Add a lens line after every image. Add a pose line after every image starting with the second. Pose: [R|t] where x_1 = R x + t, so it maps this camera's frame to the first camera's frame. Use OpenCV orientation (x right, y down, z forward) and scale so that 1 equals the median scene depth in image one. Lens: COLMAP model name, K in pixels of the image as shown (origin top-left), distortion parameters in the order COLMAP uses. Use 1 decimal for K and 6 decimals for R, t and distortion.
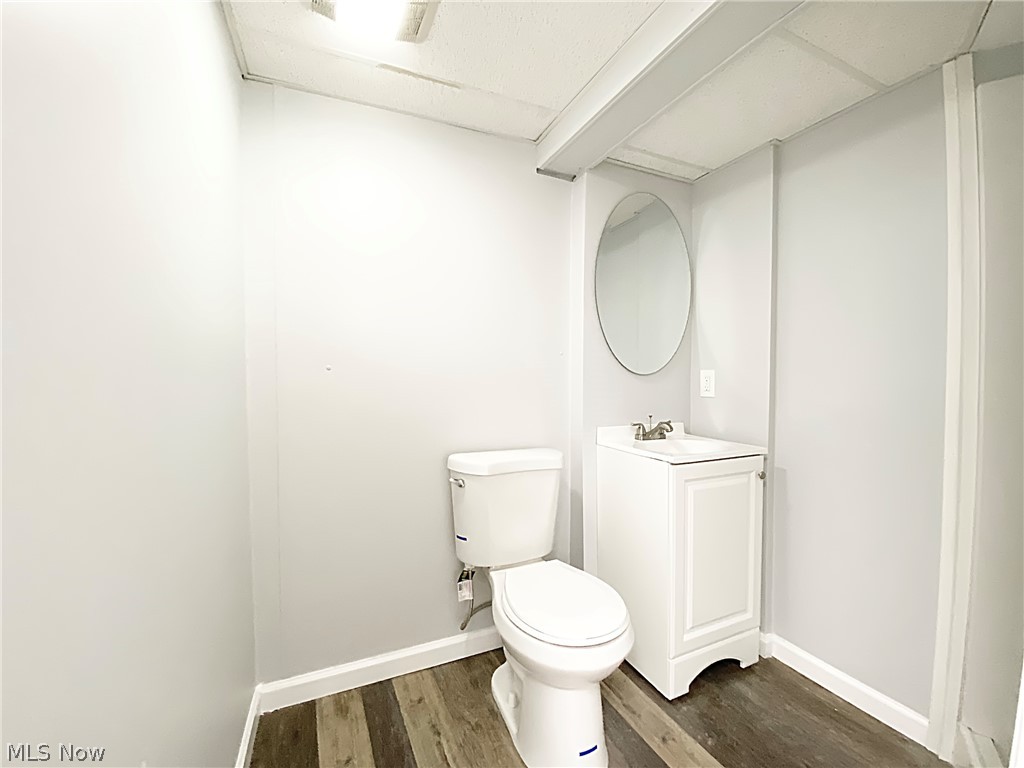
lens RADIAL K [[417.1, 0, 512.9], [0, 417.1, 384.7], [0, 0, 1]] dist [-0.012648, -0.008249]
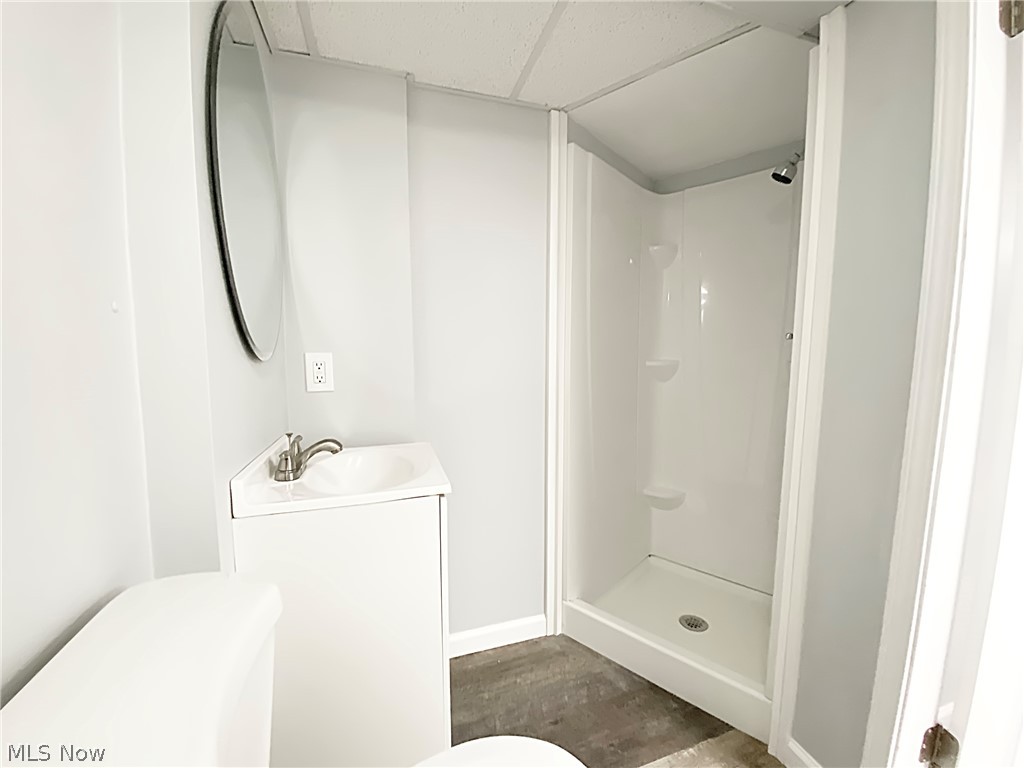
lens RADIAL K [[417.1, 0, 514.9], [0, 417.1, 384.0], [0, 0, 1]] dist [-0.012648, -0.008249]
pose [[0.112200, -0.082458, 0.990258, -0.222131], [0.029558, 0.996387, 0.079619, -0.034790], [-0.993246, 0.020337, 0.114232, 0.722403]]
